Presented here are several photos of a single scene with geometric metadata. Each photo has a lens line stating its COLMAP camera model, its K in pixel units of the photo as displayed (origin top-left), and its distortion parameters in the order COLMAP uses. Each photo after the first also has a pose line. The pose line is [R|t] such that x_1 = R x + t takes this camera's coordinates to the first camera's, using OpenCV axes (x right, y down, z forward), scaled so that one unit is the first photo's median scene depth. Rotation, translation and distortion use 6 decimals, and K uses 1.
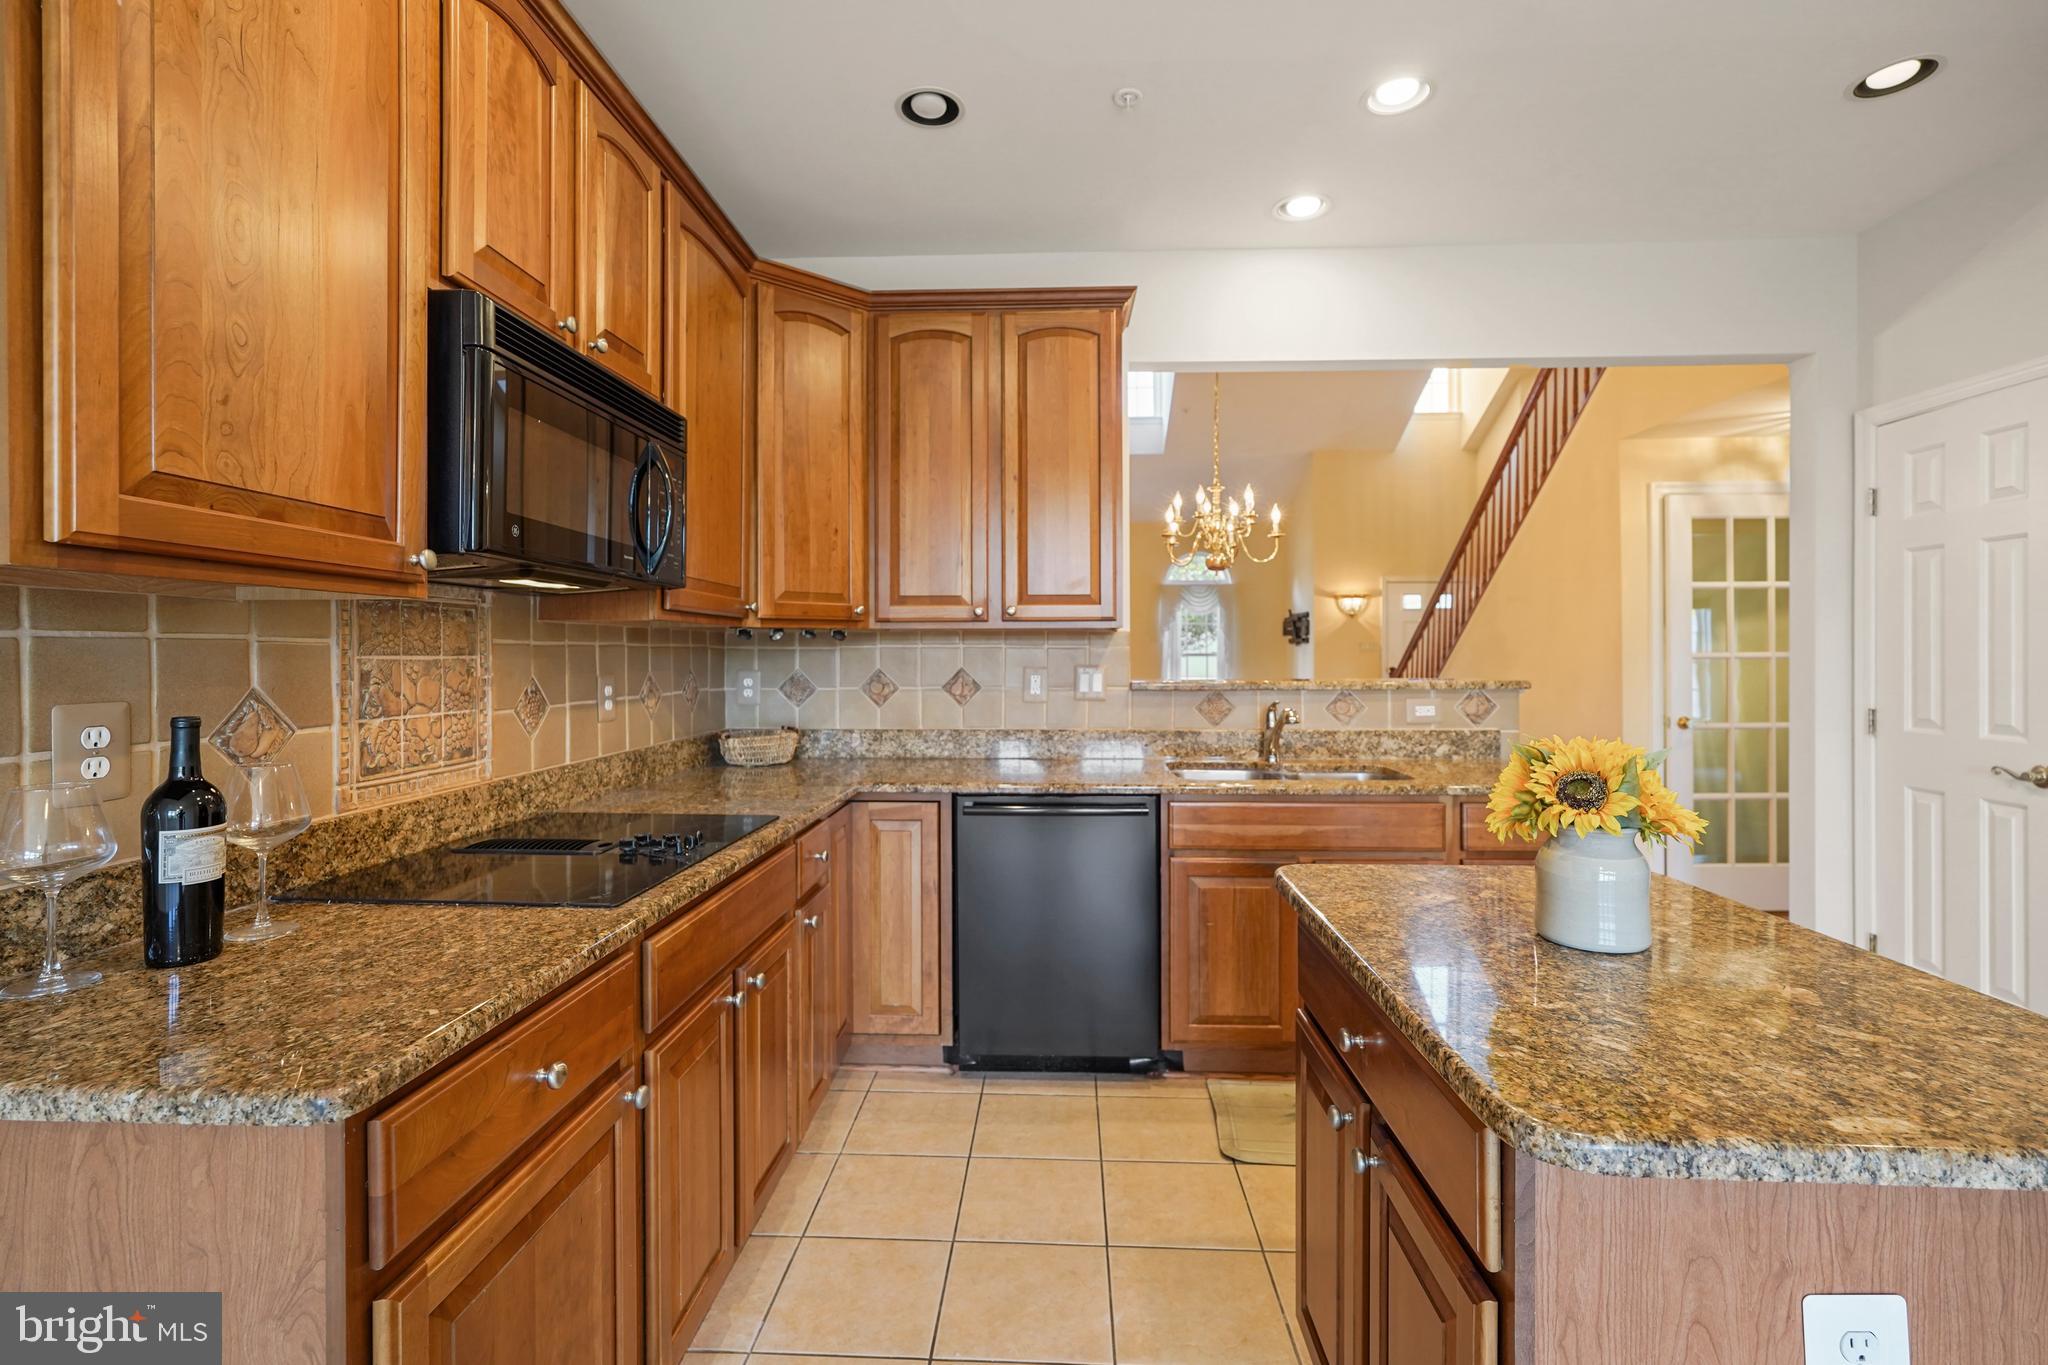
lens RADIAL K [[921.1, 0, 1022.1], [0, 921.1, 656.4], [0, 0, 1]] dist [0.003284, 0.000483]
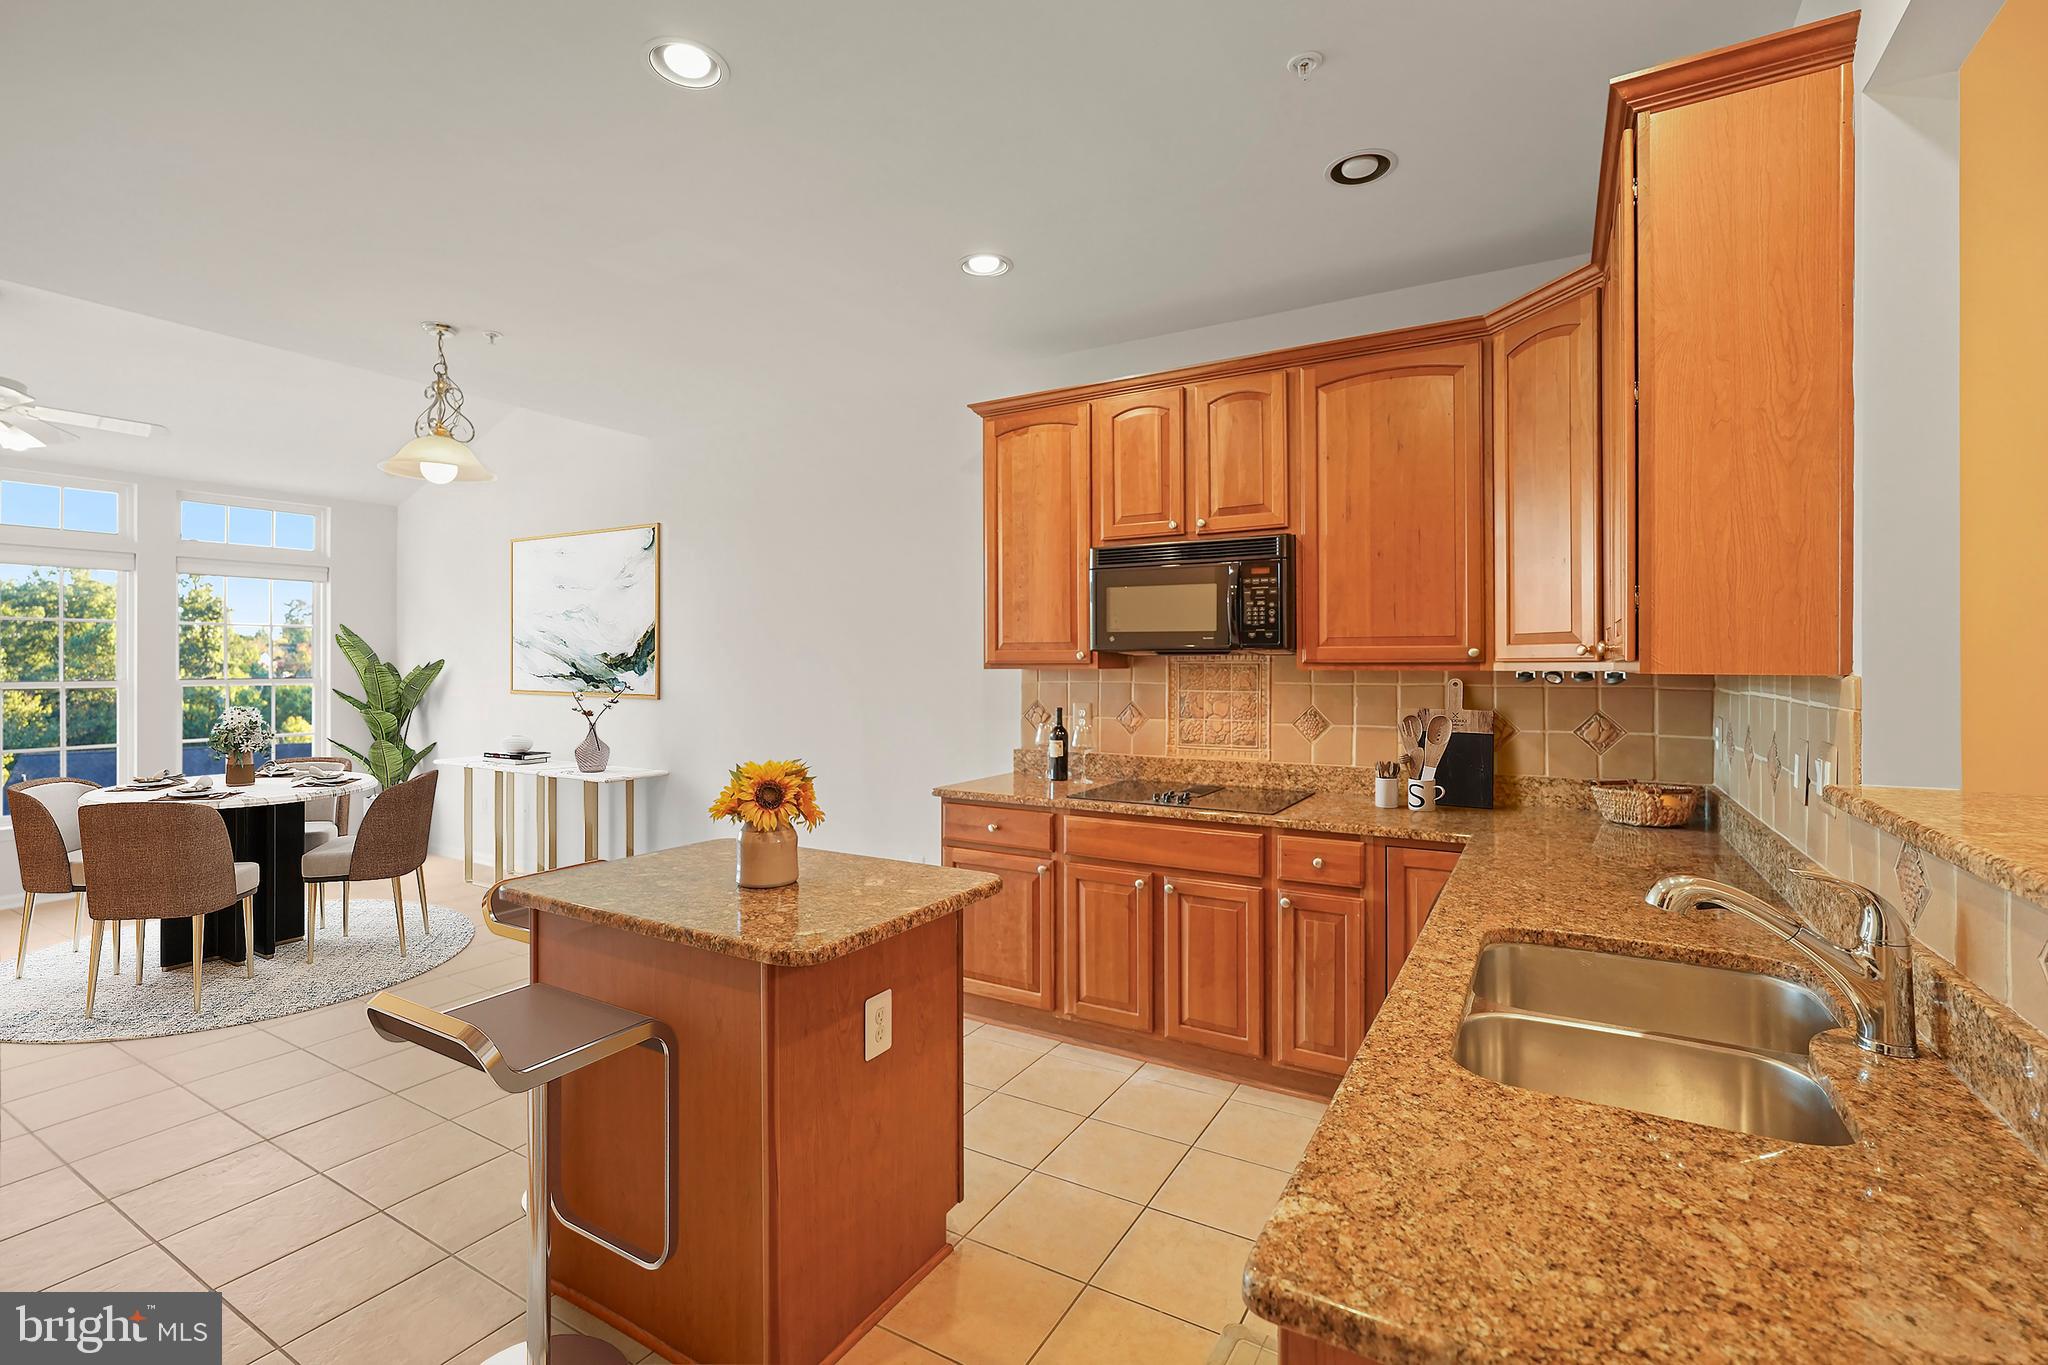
lens RADIAL K [[921.1, 0, 1022.1], [0, 921.1, 656.4], [0, 0, 1]] dist [0.003284, 0.000483]
pose [[-0.476360, -0.006213, -0.879228, 1.246338], [0.000142, 0.999974, -0.007143, -0.057066], [0.879250, -0.003527, -0.476347, 1.474532]]
